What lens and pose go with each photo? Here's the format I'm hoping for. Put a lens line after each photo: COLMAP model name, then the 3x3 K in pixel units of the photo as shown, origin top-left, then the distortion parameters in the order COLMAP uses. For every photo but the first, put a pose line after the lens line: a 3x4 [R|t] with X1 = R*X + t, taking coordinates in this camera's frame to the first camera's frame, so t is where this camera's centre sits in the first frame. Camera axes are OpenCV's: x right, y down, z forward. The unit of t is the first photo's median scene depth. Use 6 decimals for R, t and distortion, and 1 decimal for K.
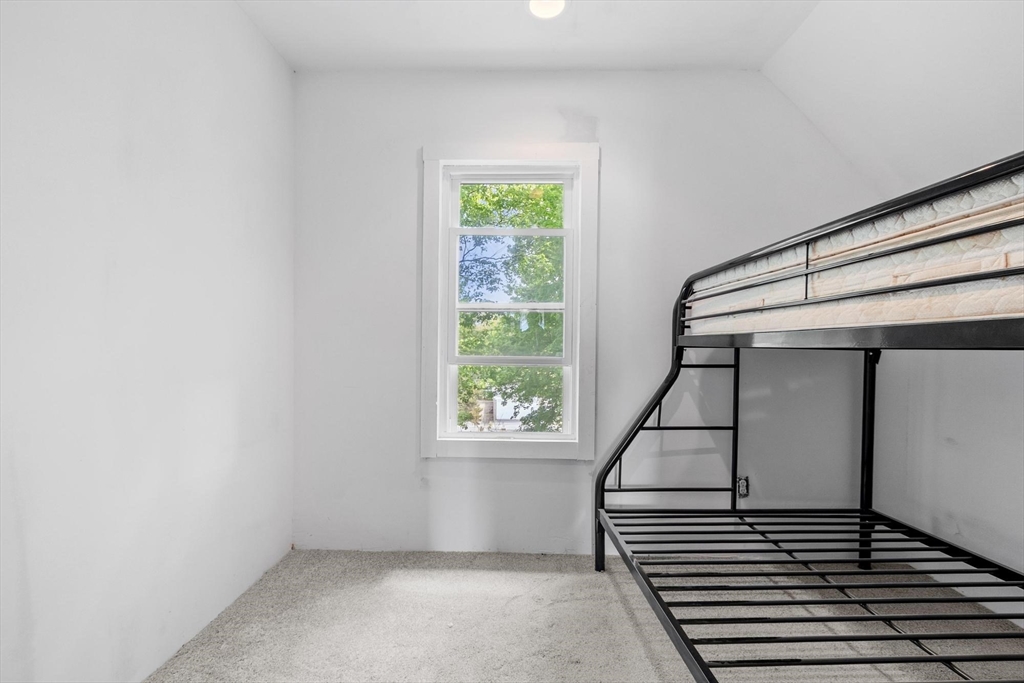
lens RADIAL K [[468.1, 0, 512.6], [0, 468.1, 346.5], [0, 0, 1]] dist [-0.001403, 0.001422]
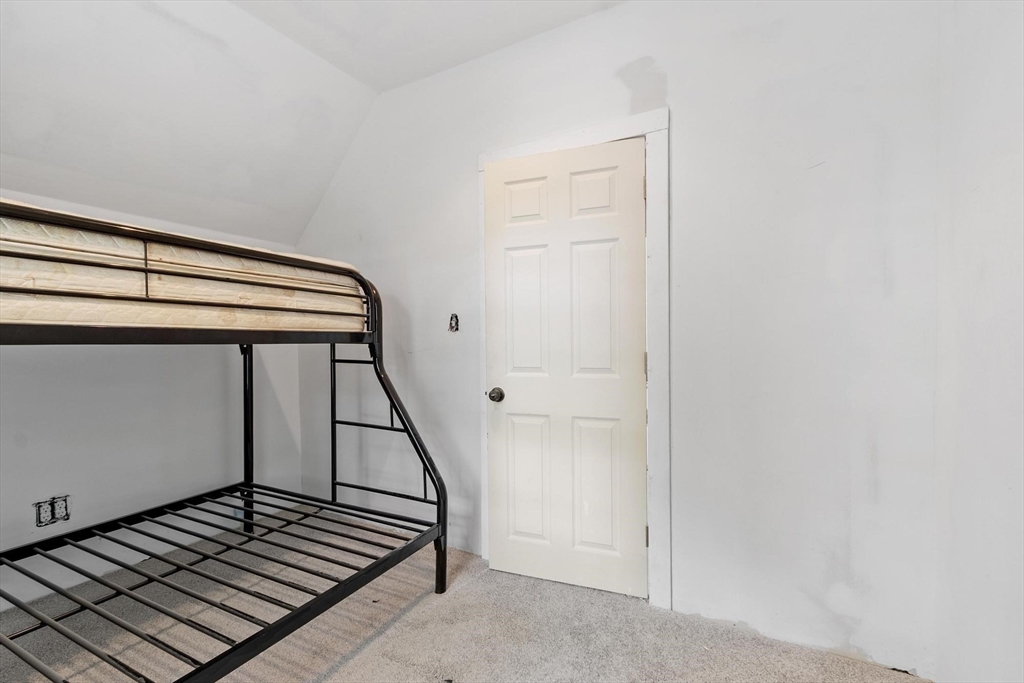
lens RADIAL K [[468.1, 0, 511.4], [0, 468.1, 340.6], [0, 0, 1]] dist [-0.001403, 0.001422]
pose [[-0.885973, 0.004227, 0.463717, -0.458925], [0.002440, 0.999987, -0.004454, -0.017448], [-0.463730, -0.002815, -0.885972, 1.672522]]
